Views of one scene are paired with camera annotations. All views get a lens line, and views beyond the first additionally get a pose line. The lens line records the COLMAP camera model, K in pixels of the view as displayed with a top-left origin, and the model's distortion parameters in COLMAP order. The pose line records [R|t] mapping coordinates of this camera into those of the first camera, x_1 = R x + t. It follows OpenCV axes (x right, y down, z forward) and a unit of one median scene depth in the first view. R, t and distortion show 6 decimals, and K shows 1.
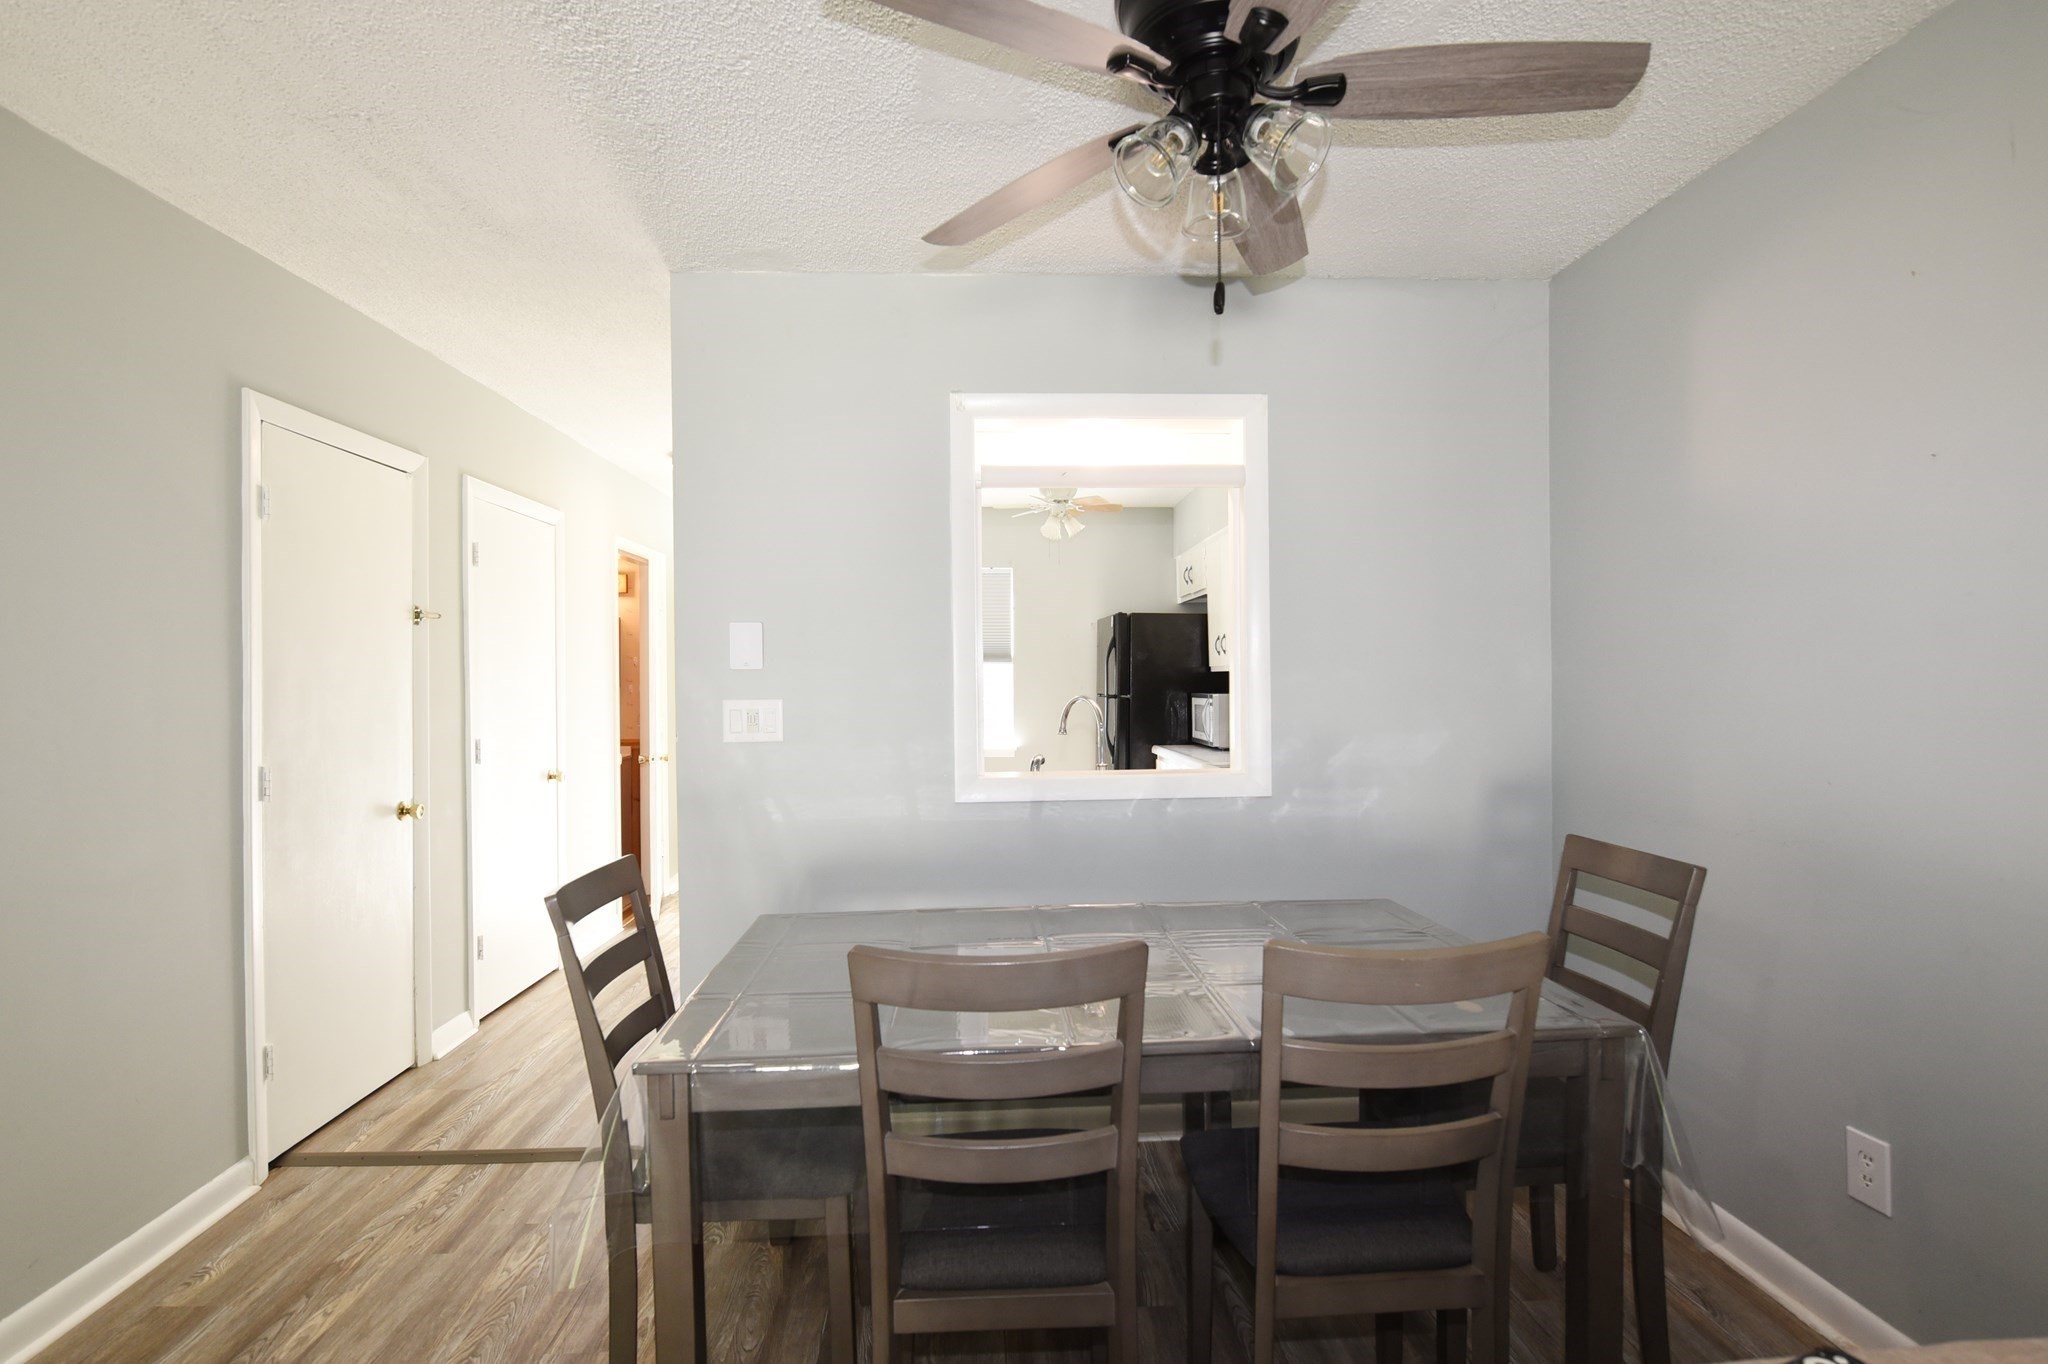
lens RADIAL K [[973.1, 0, 1018.9], [0, 973.1, 683.7], [0, 0, 1]] dist [0.003918, 0.000255]
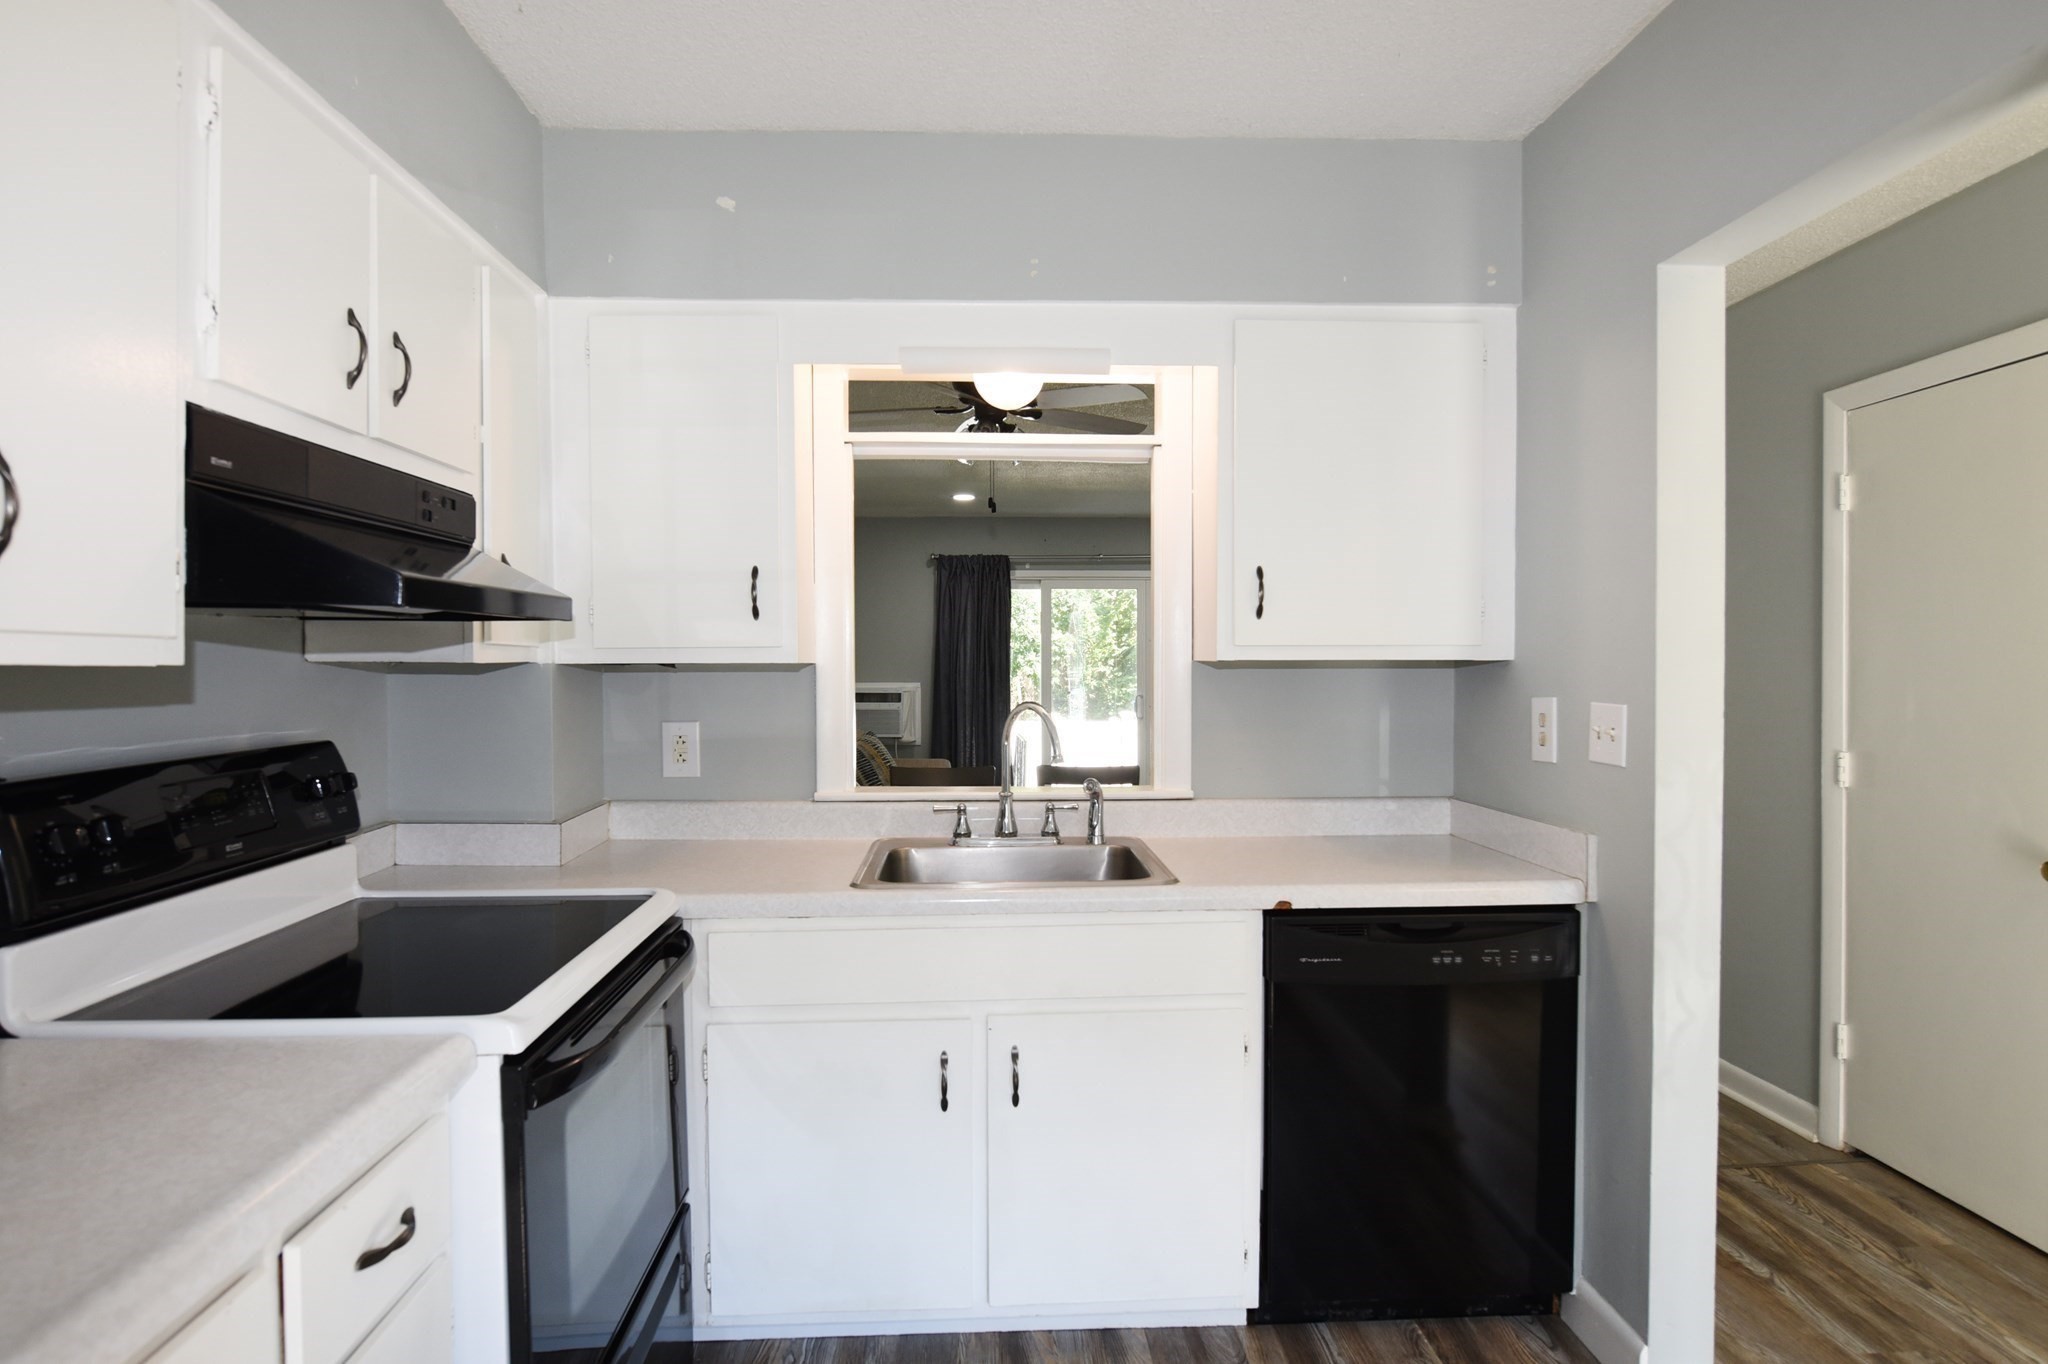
lens RADIAL K [[1175.8, 0, 1022.9], [0, 1175.8, 681.1], [0, 0, 1]] dist [-0.000069, -0.000021]
pose [[-0.999906, 0.013711, -0.000850, 0.039343], [0.013692, 0.999711, 0.019741, -0.012205], [0.001120, 0.019728, -0.999805, 1.037063]]
